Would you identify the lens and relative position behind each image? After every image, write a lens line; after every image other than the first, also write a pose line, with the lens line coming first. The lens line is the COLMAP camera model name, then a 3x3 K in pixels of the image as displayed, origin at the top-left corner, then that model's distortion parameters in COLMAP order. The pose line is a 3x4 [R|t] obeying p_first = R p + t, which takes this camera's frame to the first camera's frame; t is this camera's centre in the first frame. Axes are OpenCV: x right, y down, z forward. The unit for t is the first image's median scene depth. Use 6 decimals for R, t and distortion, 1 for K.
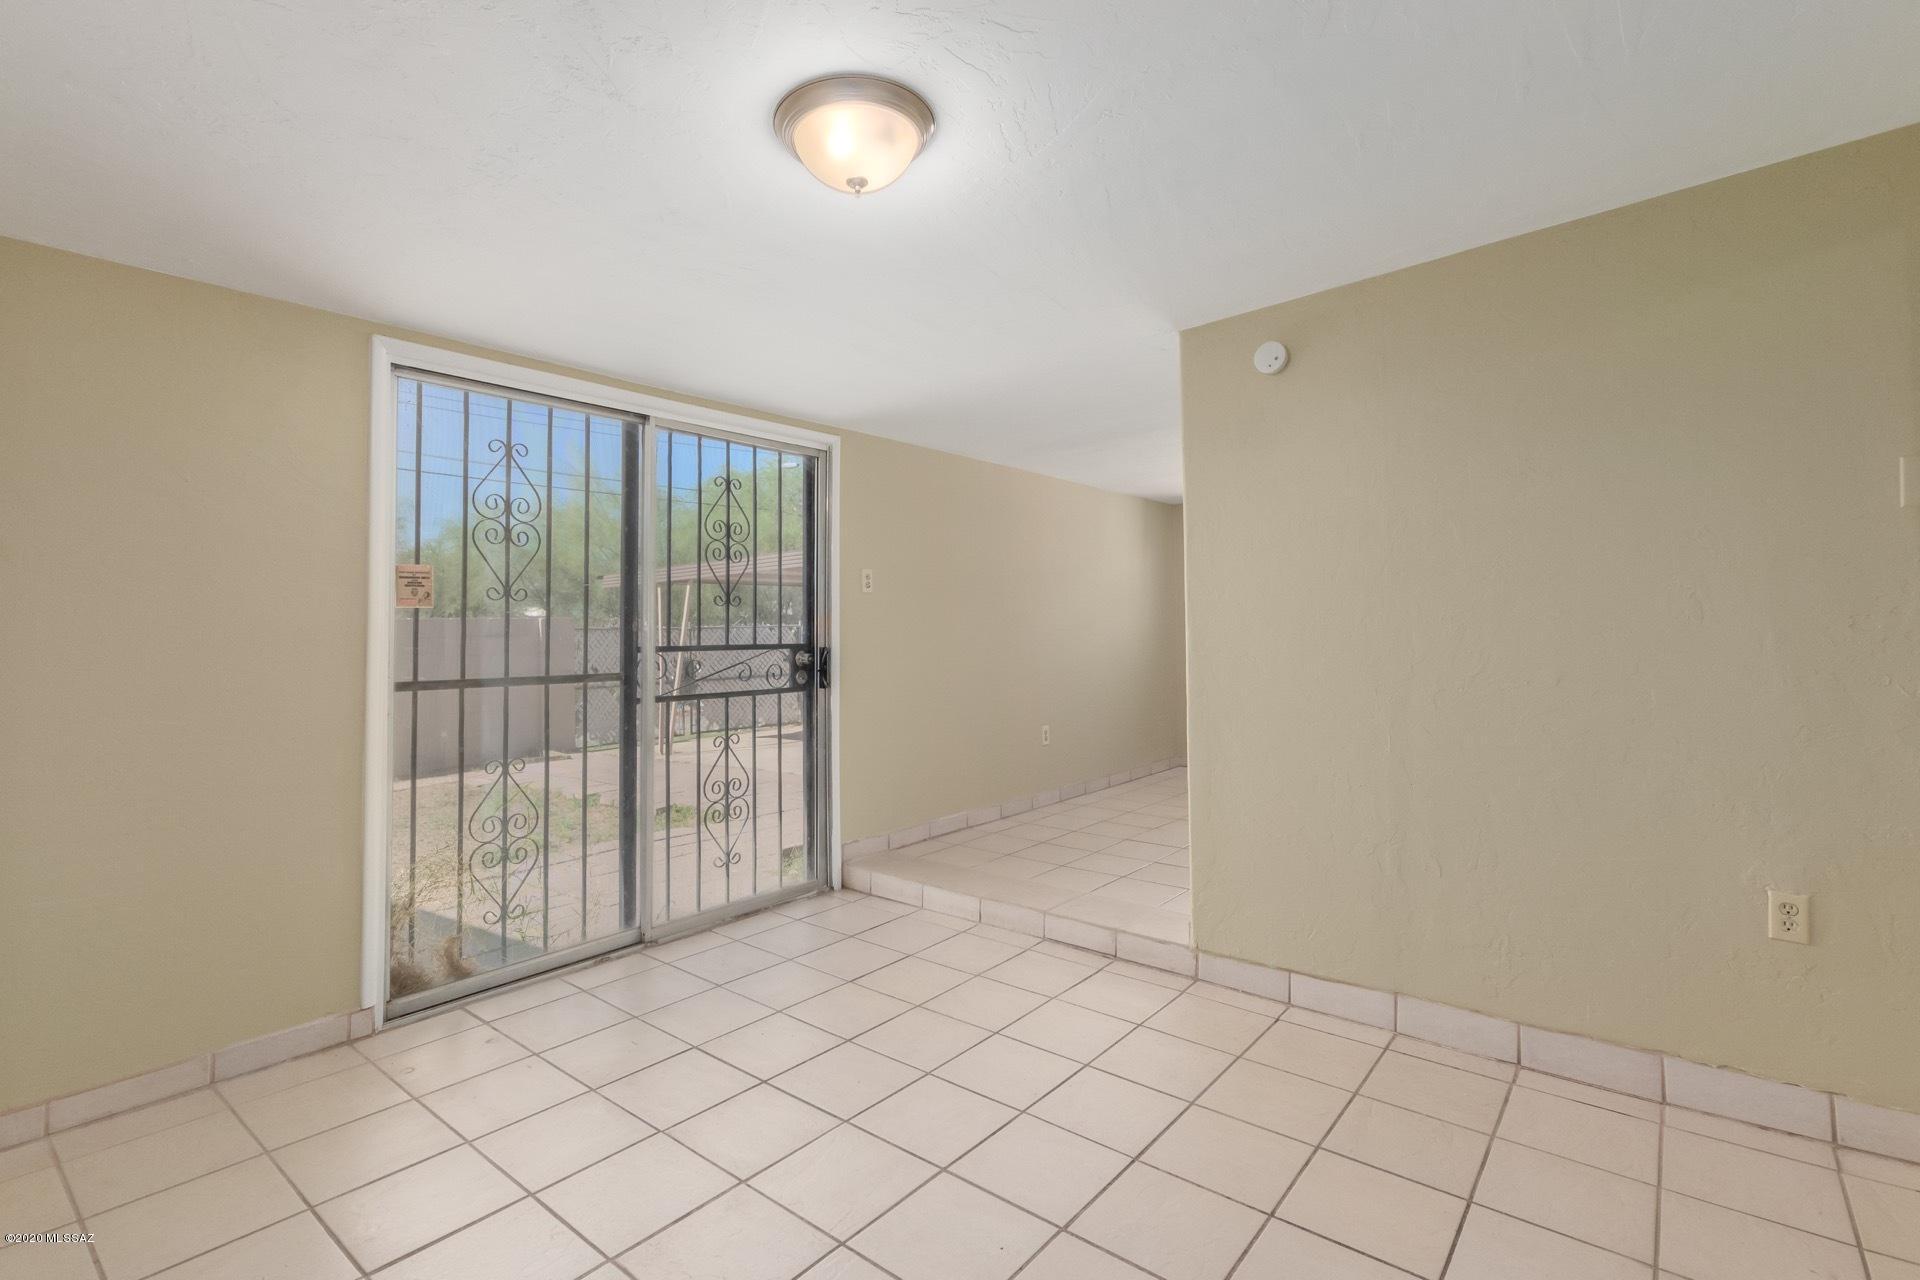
lens RADIAL K [[889.0, 0, 953.9], [0, 889.0, 626.7], [0, 0, 1]] dist [0.002467, -0.000505]
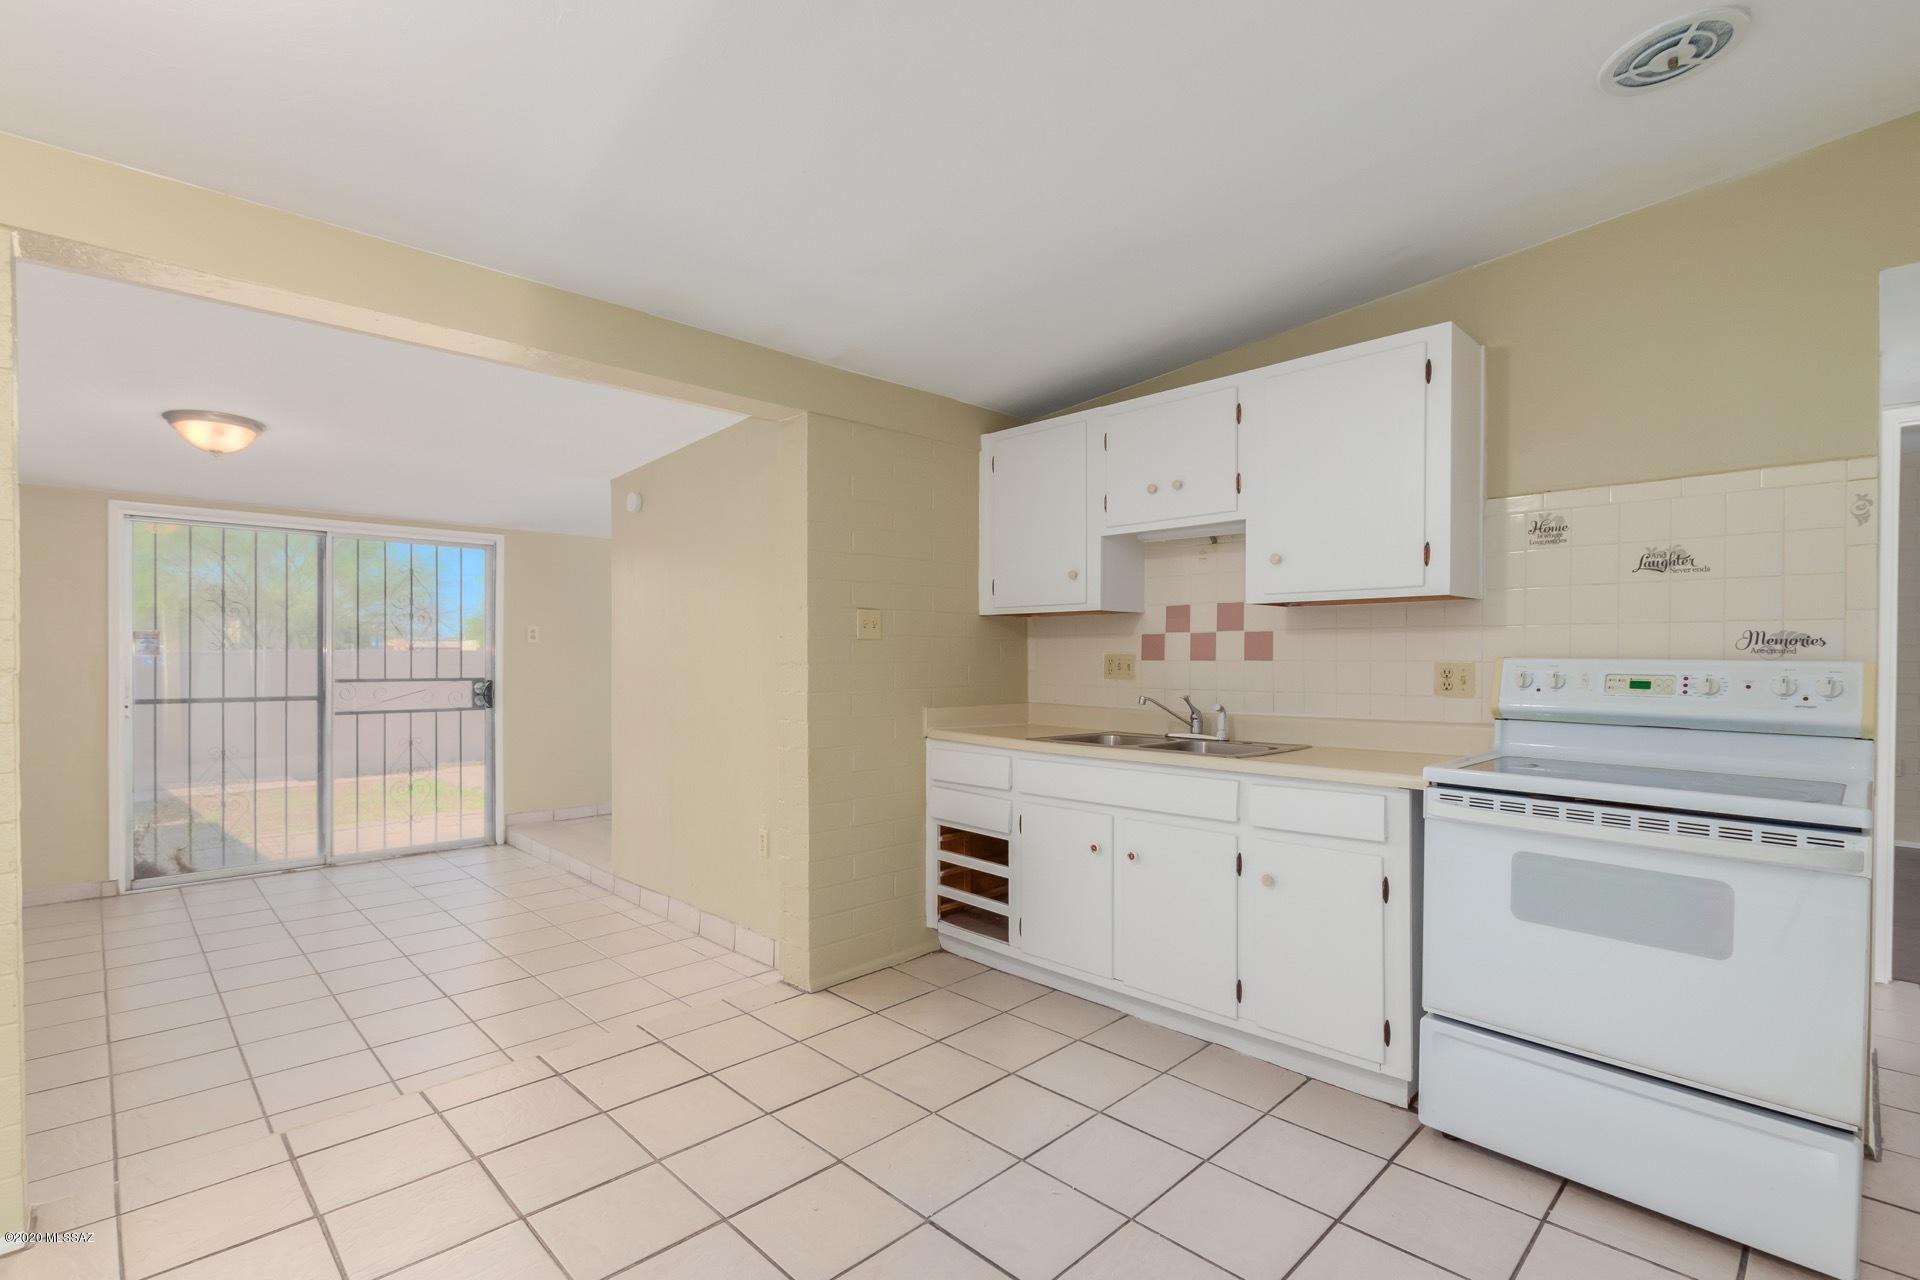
lens RADIAL K [[889.0, 0, 980.8], [0, 889.0, 686.7], [0, 0, 1]] dist [0.002467, -0.000505]
pose [[0.993293, 0.012168, -0.114985, 1.005509], [-0.007909, 0.999268, 0.037420, -0.033373], [0.115357, -0.036260, 0.992662, -0.442916]]
